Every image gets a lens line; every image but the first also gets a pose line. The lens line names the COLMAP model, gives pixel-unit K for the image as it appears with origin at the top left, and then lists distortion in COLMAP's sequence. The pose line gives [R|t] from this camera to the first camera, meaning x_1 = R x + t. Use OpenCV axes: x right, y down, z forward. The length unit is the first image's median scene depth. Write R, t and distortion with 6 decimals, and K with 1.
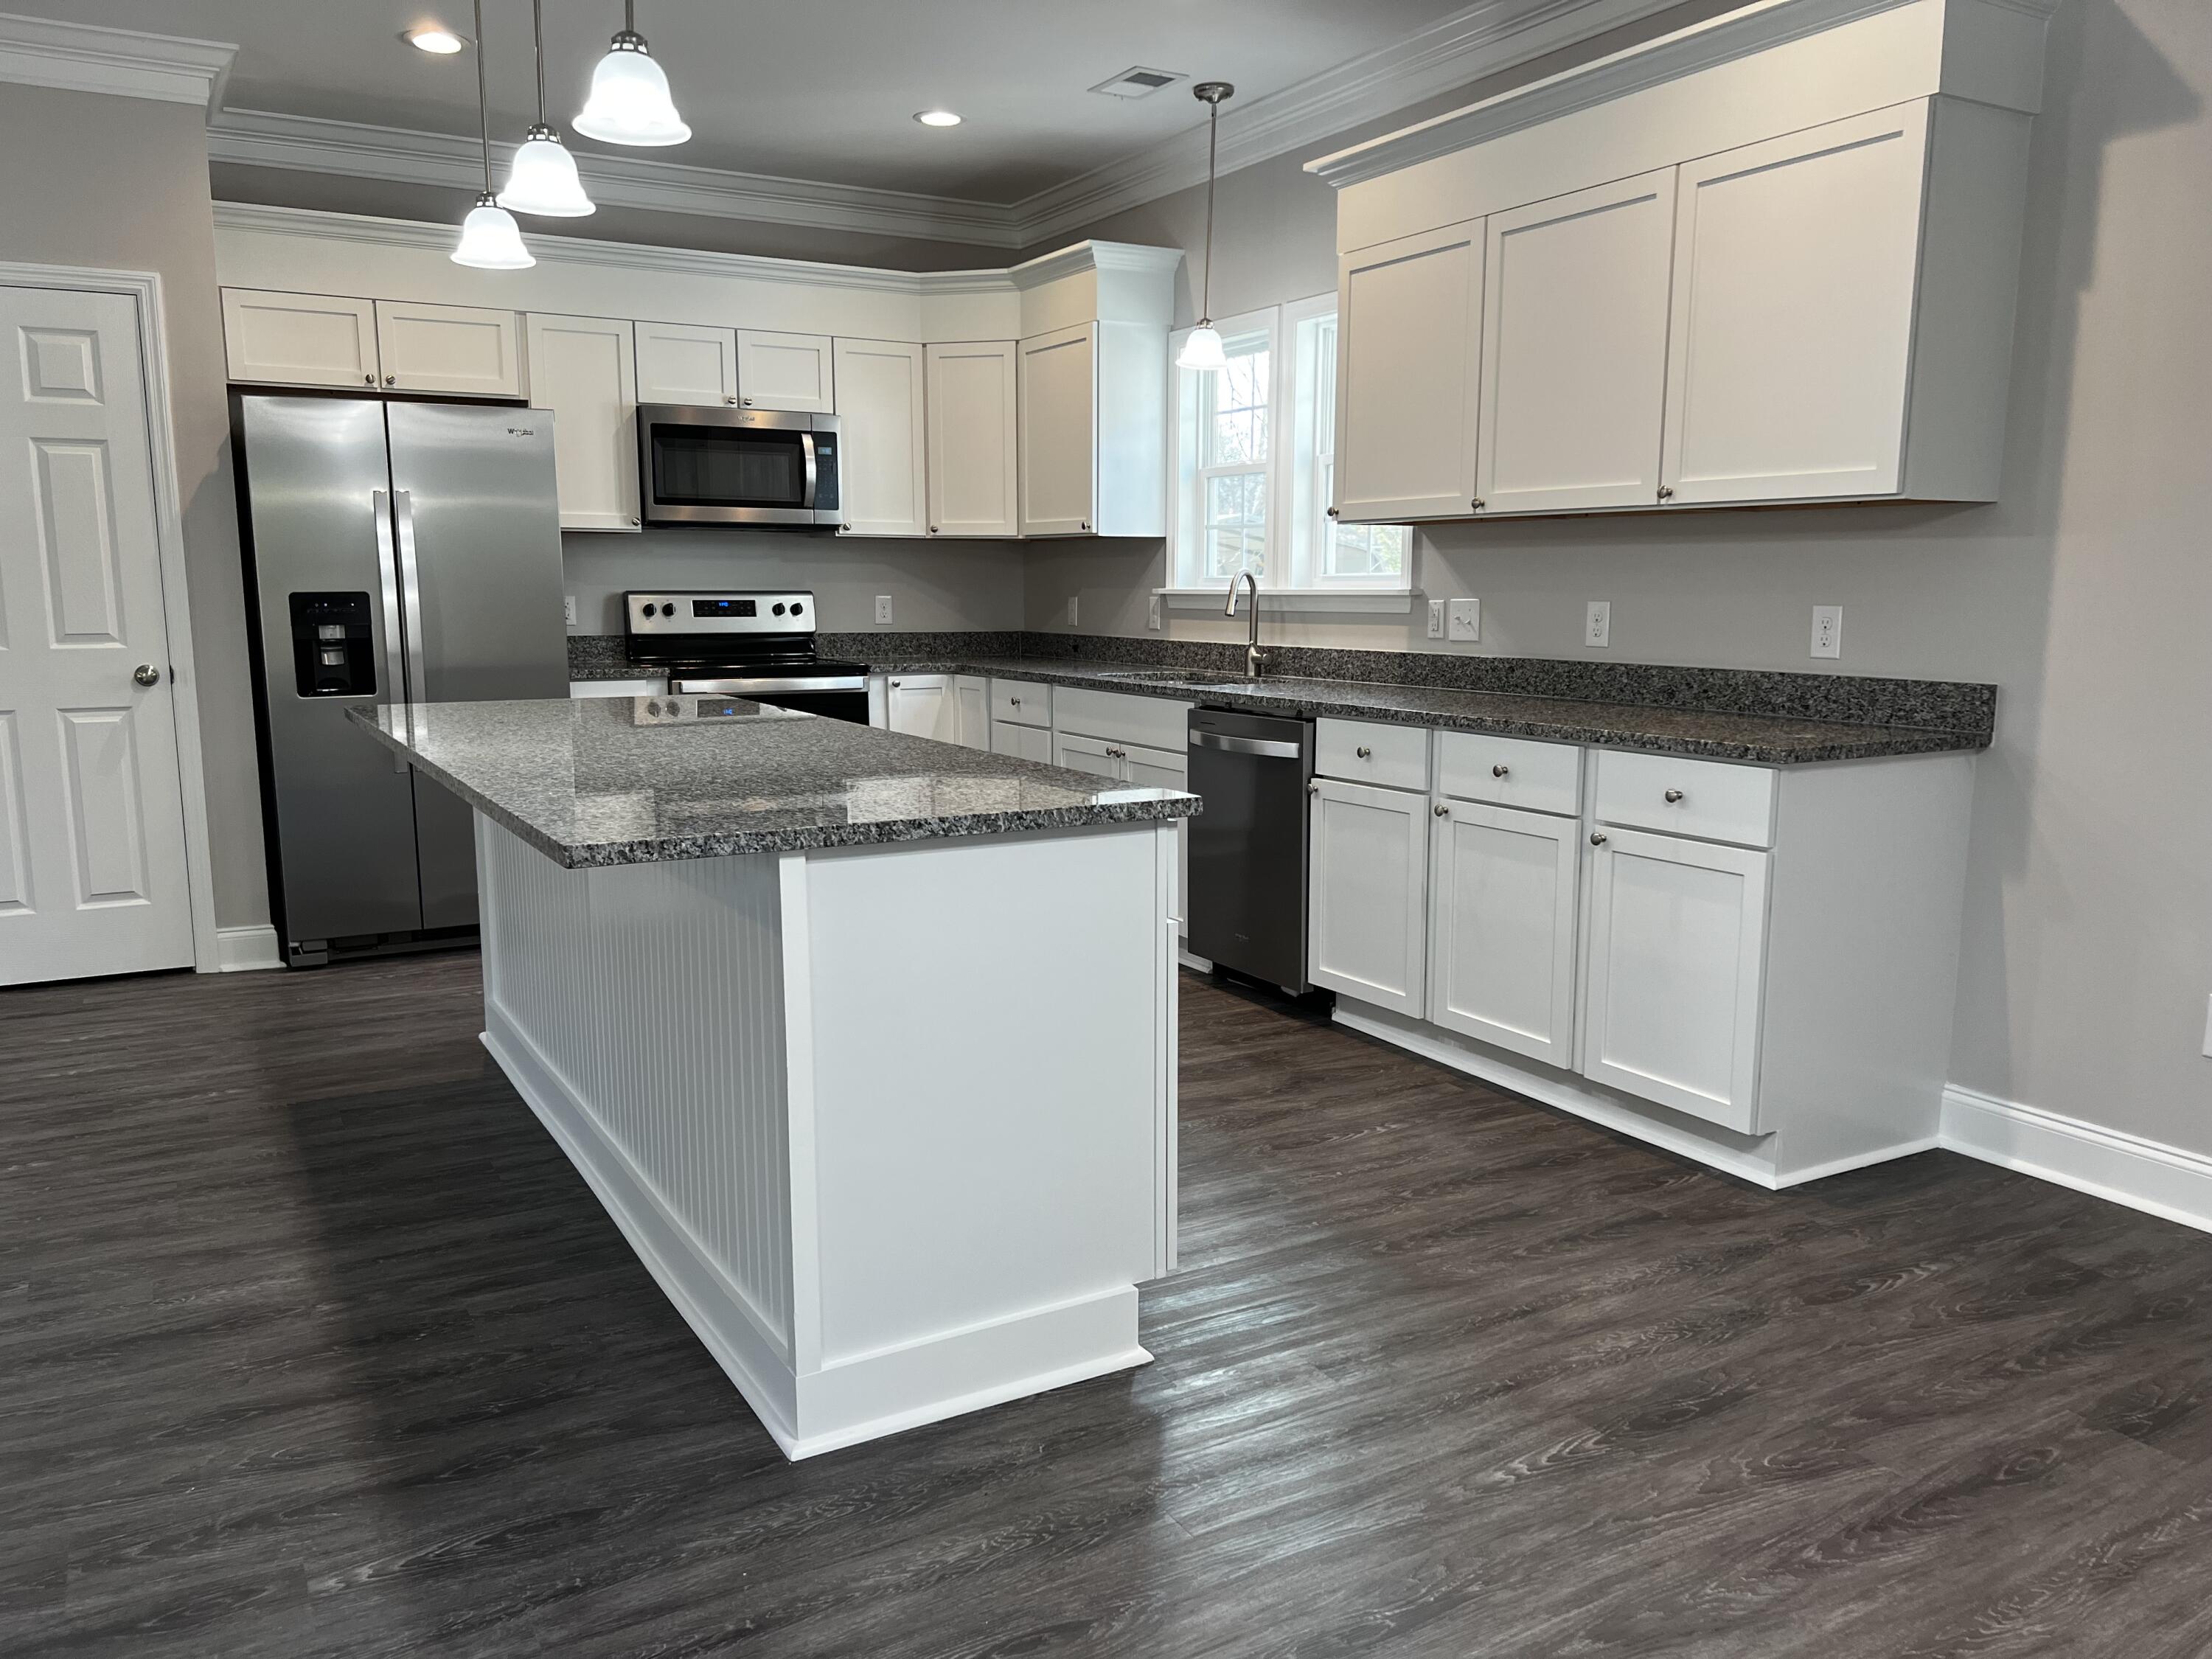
lens RADIAL K [[1645.5, 0, 1106.0], [0, 1645.5, 829.5], [0, 0, 1]] dist [0.086054, -0.105553]
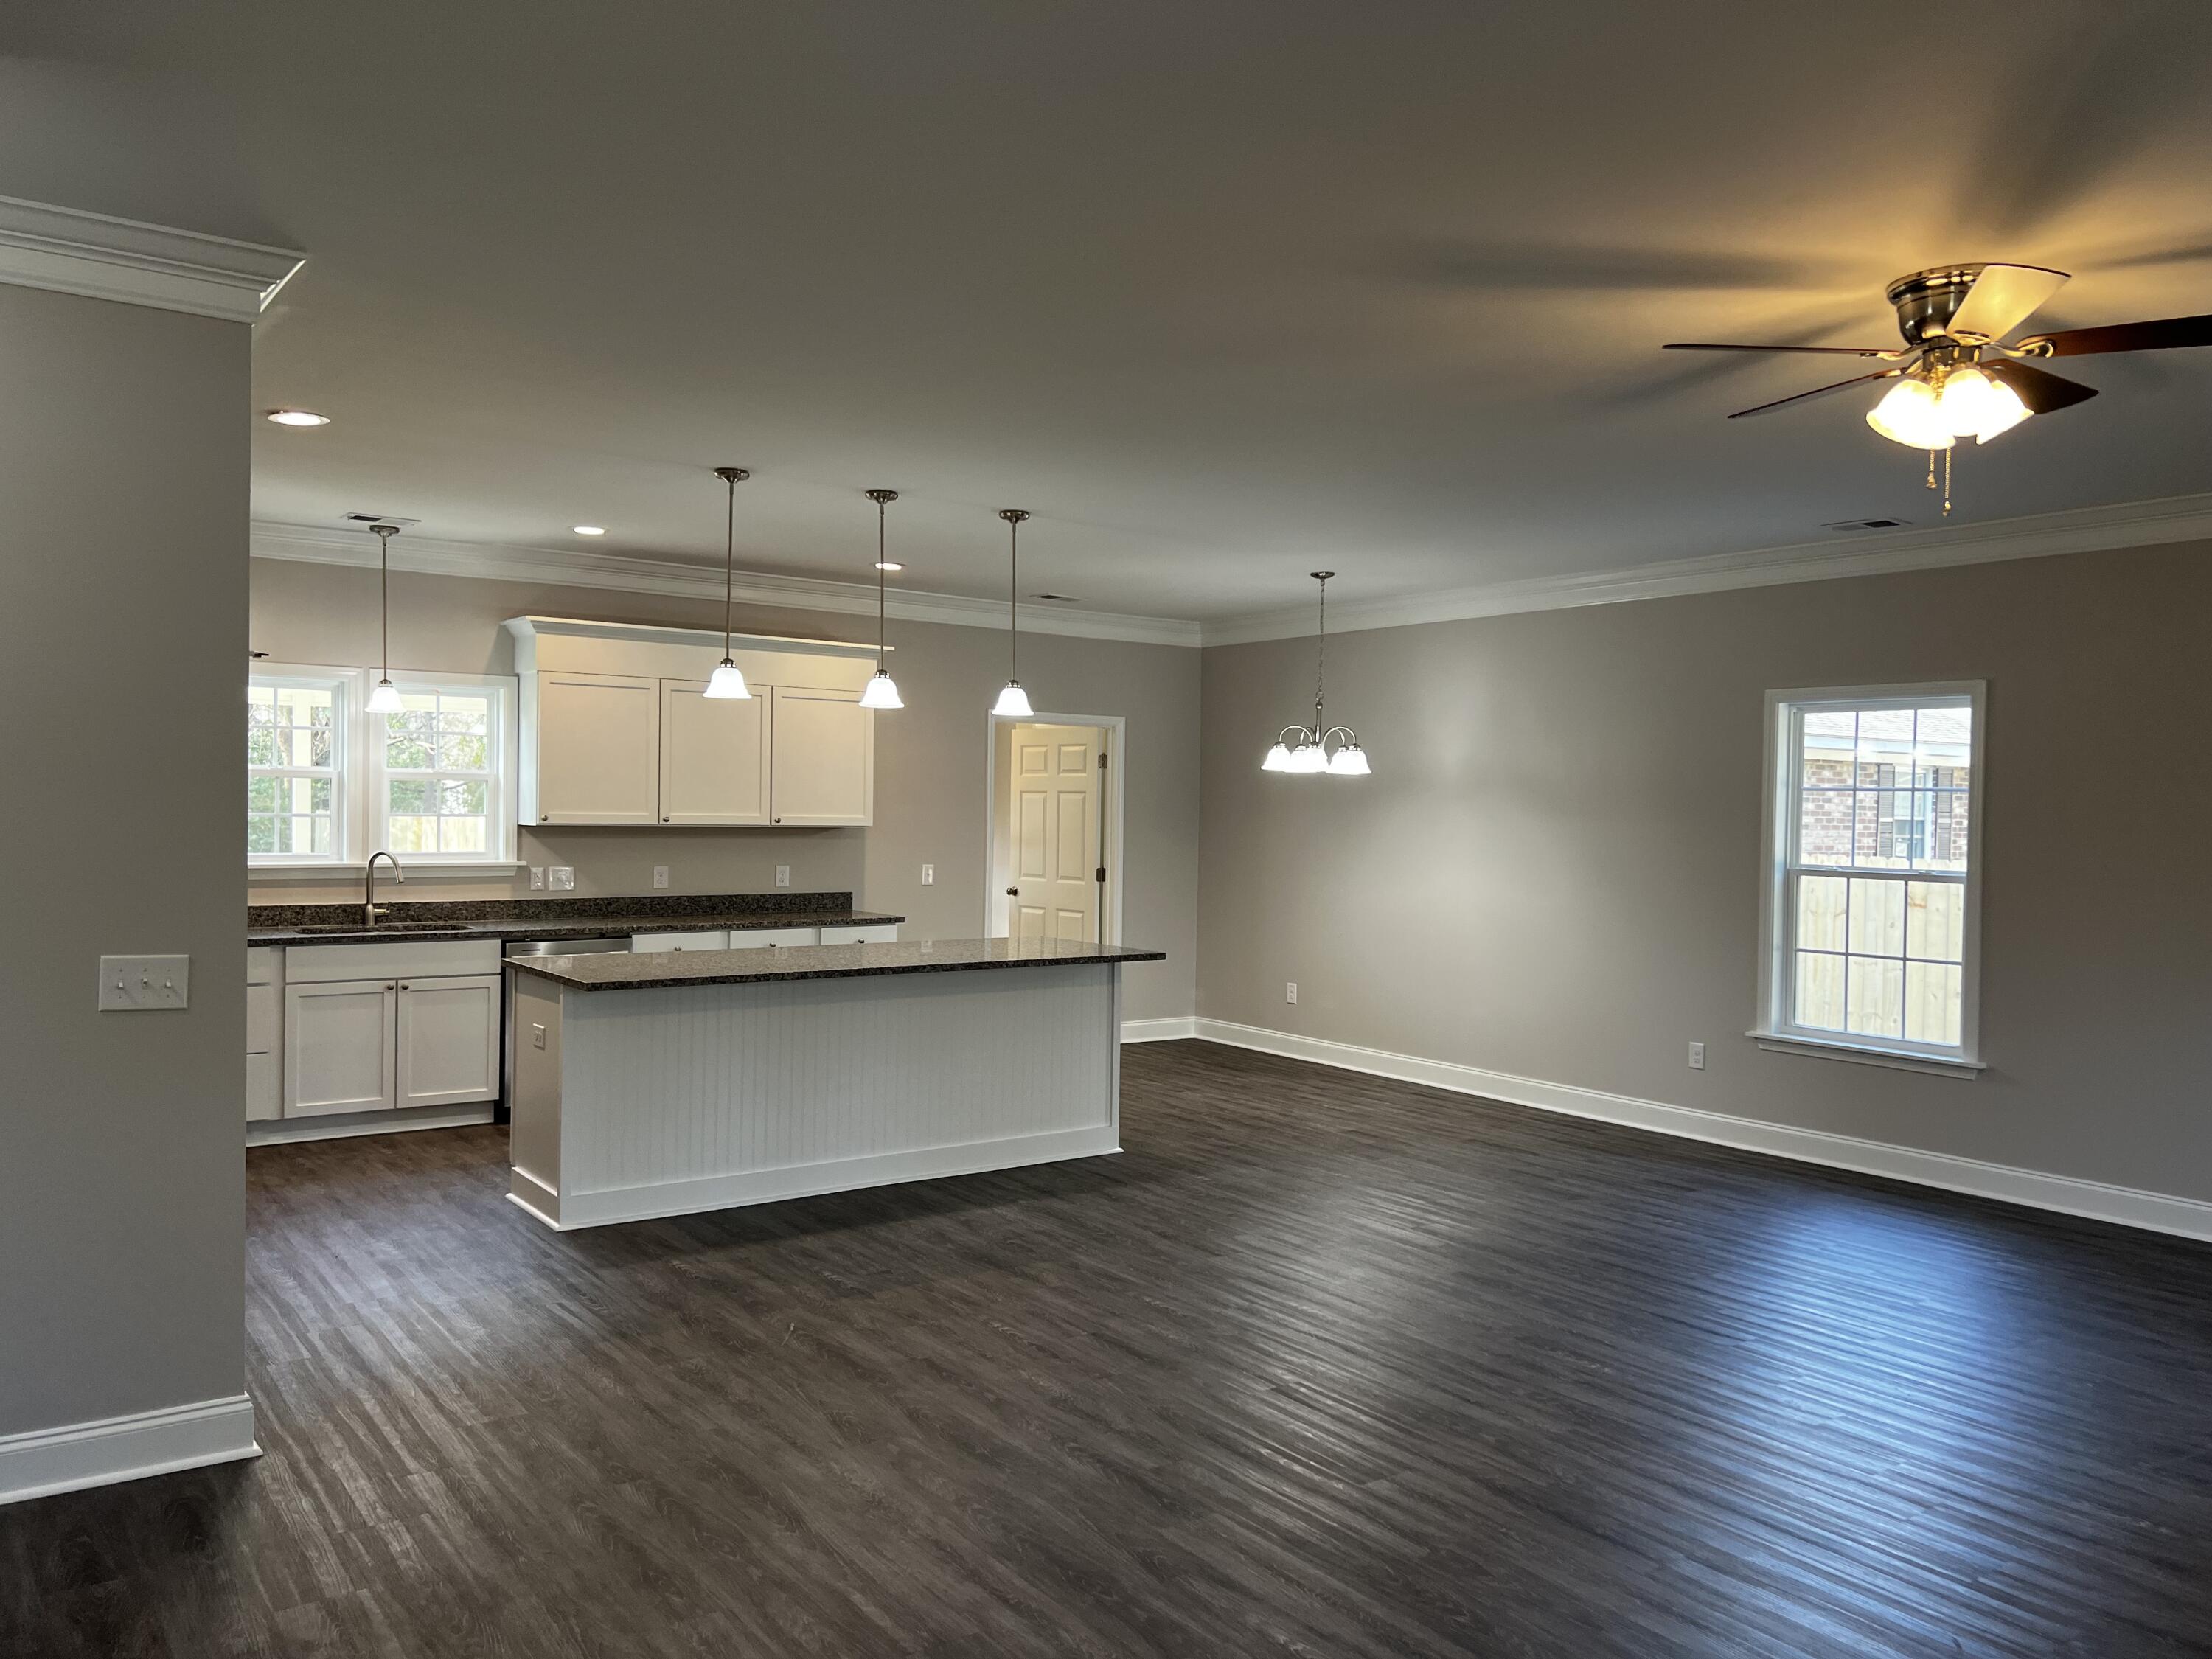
lens RADIAL K [[1645.3, 0, 1117.0], [0, 1645.3, 832.2], [0, 0, 1]] dist [0.048639, -0.054981]
pose [[-0.125192, -0.020681, 0.991917, -1.564415], [0.130324, 0.990777, 0.037105, -0.161638], [-0.983536, 0.133916, -0.121343, 0.626110]]
